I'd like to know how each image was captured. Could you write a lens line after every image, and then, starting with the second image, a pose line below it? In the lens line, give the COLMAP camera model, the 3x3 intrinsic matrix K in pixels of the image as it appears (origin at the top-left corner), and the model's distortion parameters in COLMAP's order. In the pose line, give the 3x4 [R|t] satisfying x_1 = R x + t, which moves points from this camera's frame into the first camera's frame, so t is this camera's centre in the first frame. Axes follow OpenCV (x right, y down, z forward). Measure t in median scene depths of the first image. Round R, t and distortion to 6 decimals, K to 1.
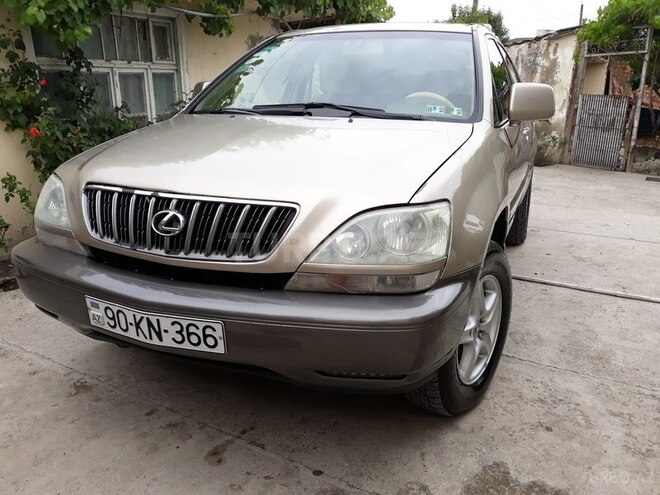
lens RADIAL K [[545.8, 0, 320.3], [0, 545.8, 244.7], [0, 0, 1]] dist [-0.000377, -0.014873]
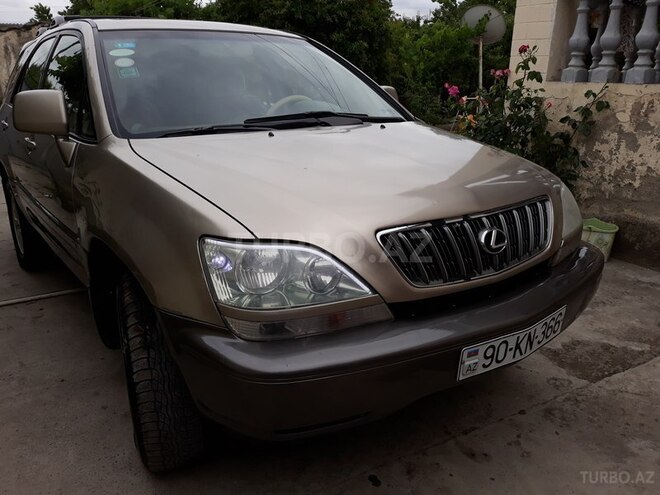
lens RADIAL K [[552.3, 0, 330.0], [0, 552.3, 247.5], [0, 0, 1]] dist [-0.001561, -0.005990]
pose [[0.493667, -0.256472, 0.830972, -1.232065], [0.238569, 0.958806, 0.154197, -0.247688], [-0.836288, 0.122123, 0.534517, 0.697404]]
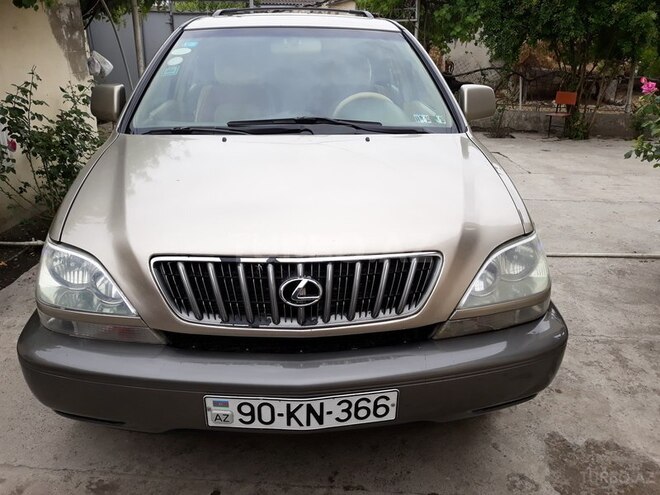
lens RADIAL K [[545.8, 0, 320.3], [0, 545.8, 244.7], [0, 0, 1]] dist [-0.000377, -0.014873]
pose [[0.894364, -0.155373, 0.419491, -0.591571], [0.122543, 0.986968, 0.104293, -0.197758], [-0.430229, -0.041870, 0.901748, 0.194203]]
